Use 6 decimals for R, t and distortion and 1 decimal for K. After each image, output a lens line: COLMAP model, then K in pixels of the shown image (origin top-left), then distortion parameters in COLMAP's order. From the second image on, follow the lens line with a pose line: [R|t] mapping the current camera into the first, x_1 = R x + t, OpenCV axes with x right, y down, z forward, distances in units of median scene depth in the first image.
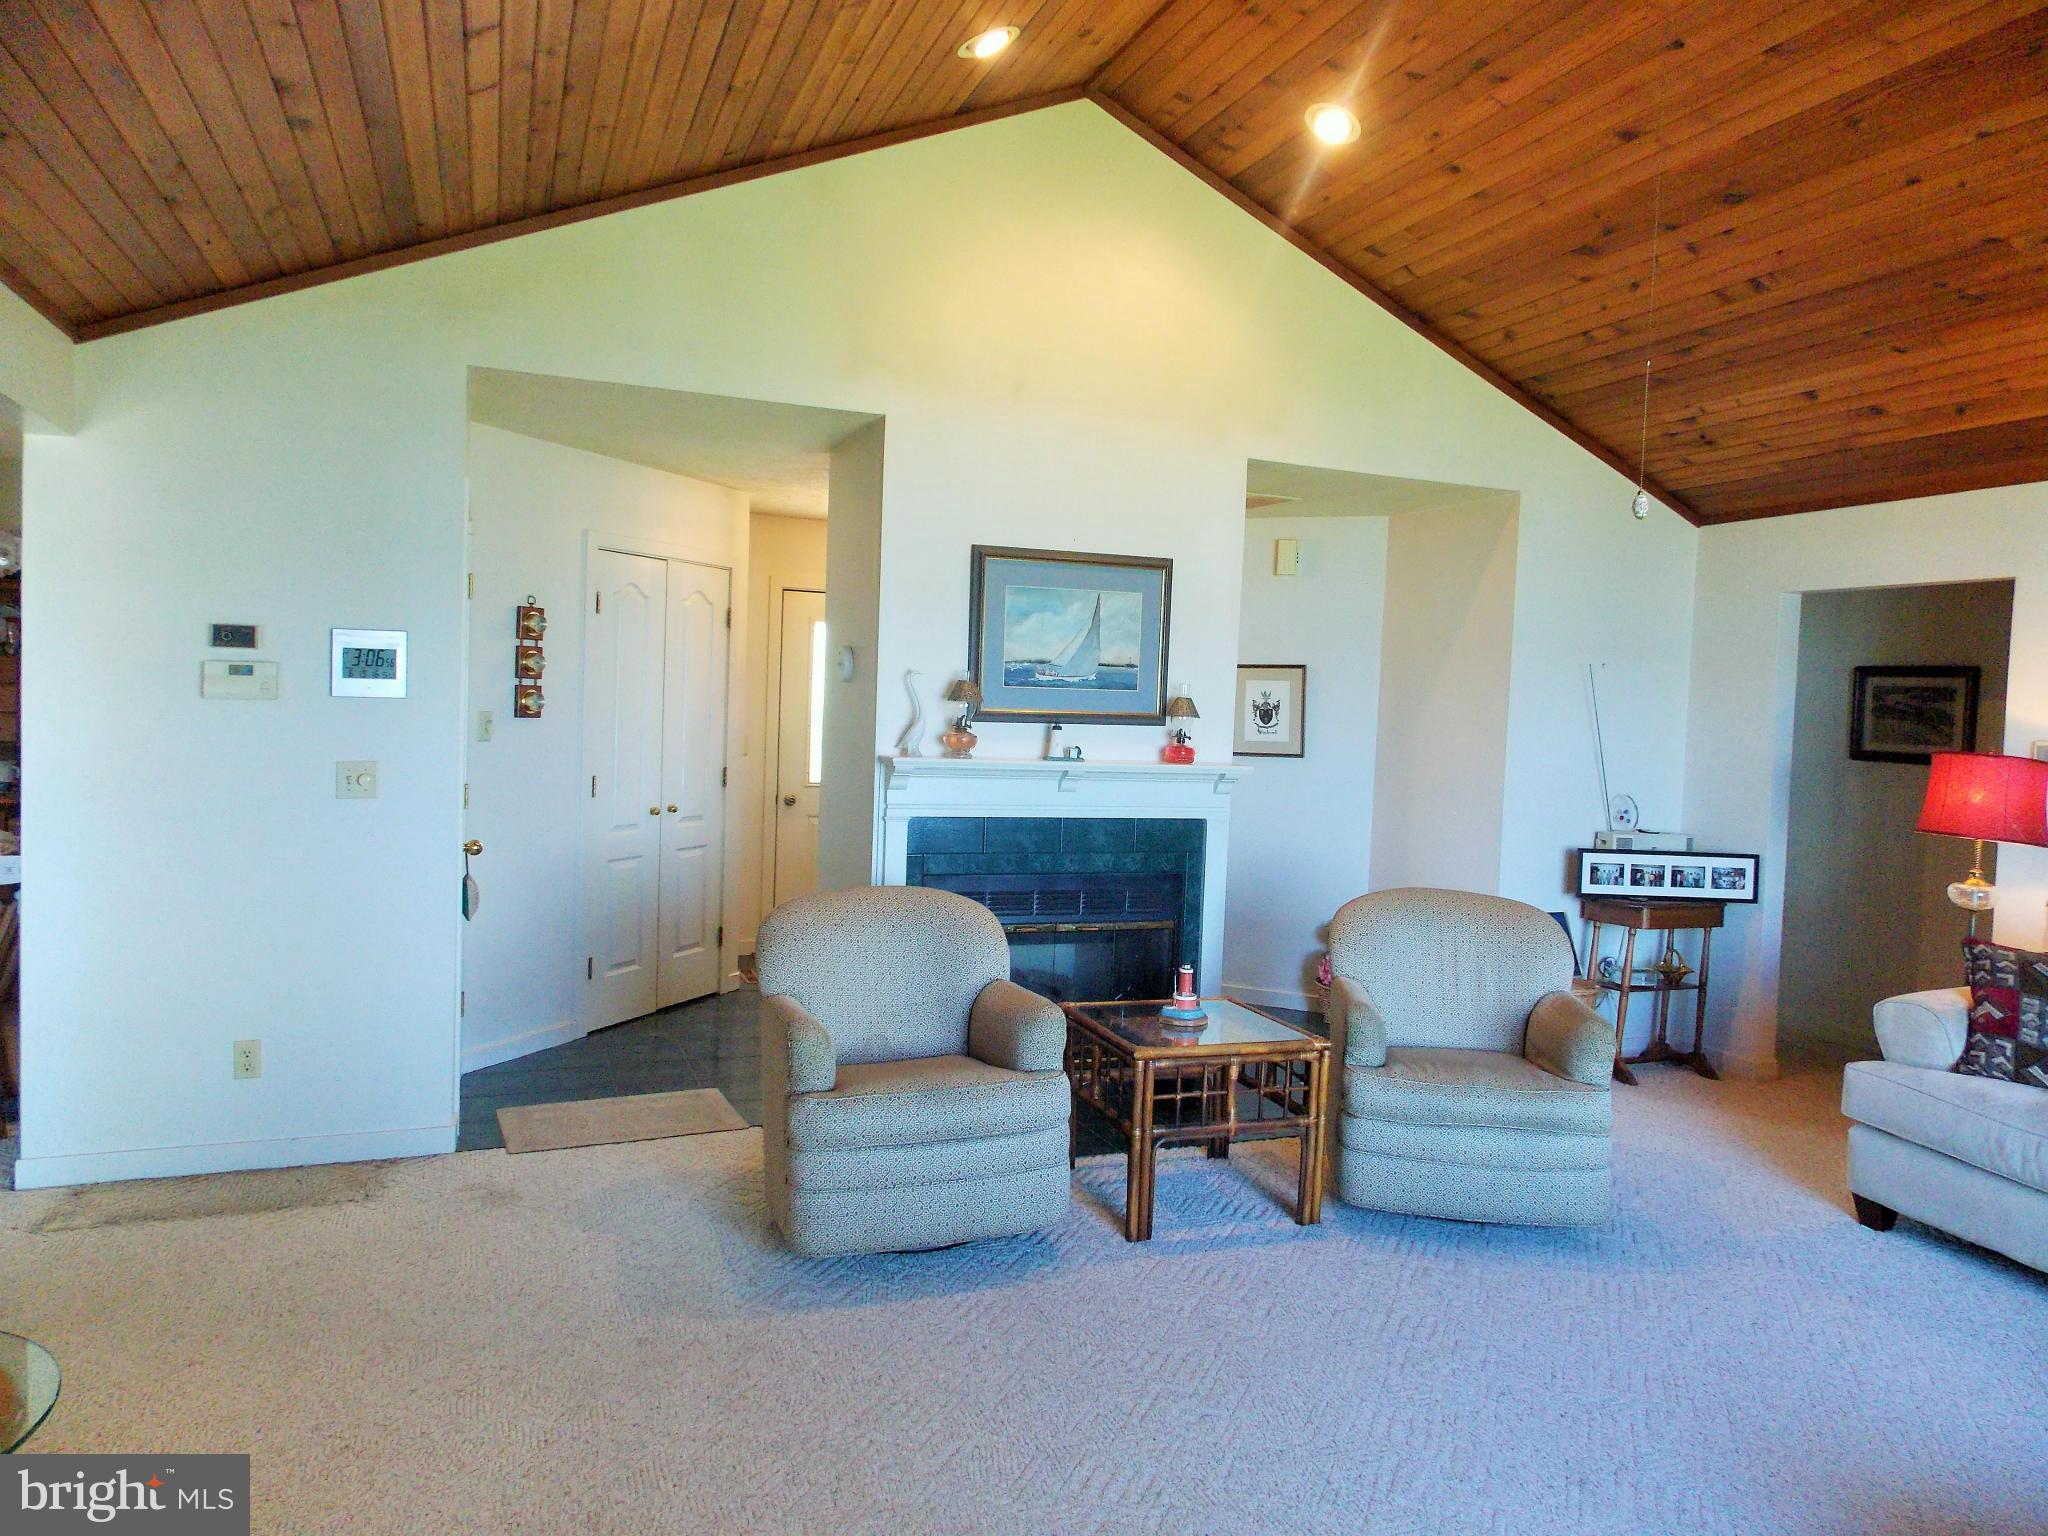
lens RADIAL K [[1382.9, 0, 1020.8], [0, 1382.9, 750.7], [0, 0, 1]] dist [0.005531, -0.000441]
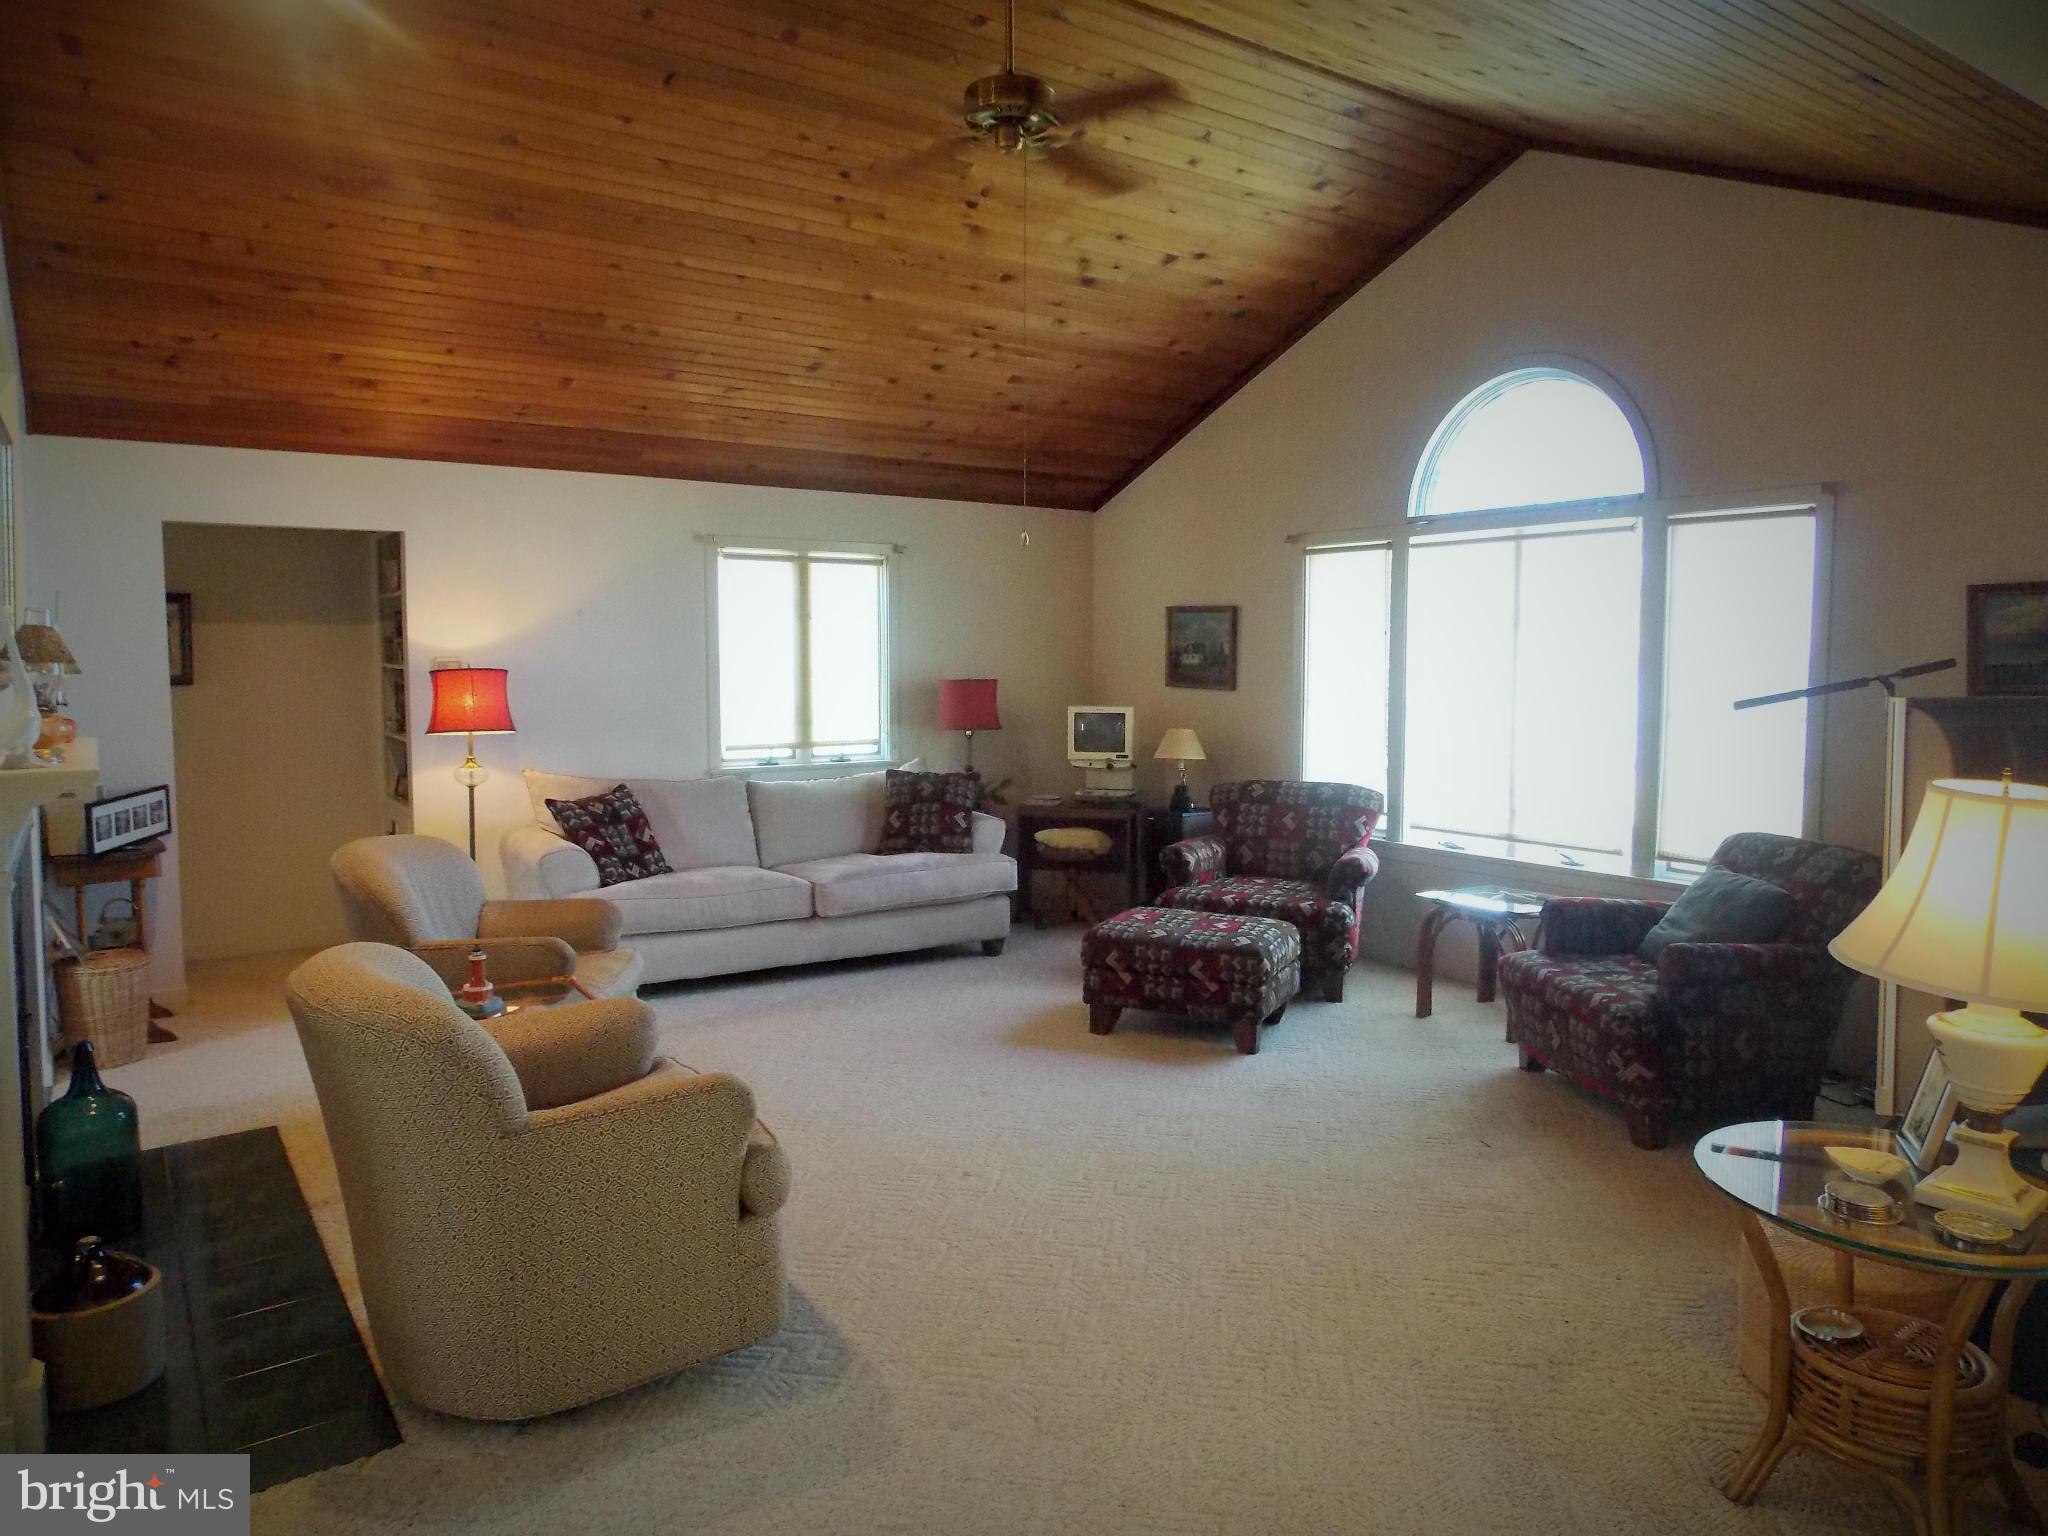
lens RADIAL K [[1382.9, 0, 1020.8], [0, 1382.9, 750.7], [0, 0, 1]] dist [0.005531, -0.000441]
pose [[-0.194617, -0.104305, 0.975318, -0.609619], [0.038258, 0.992766, 0.113805, -0.043088], [-0.980133, 0.059462, -0.189219, 0.633845]]
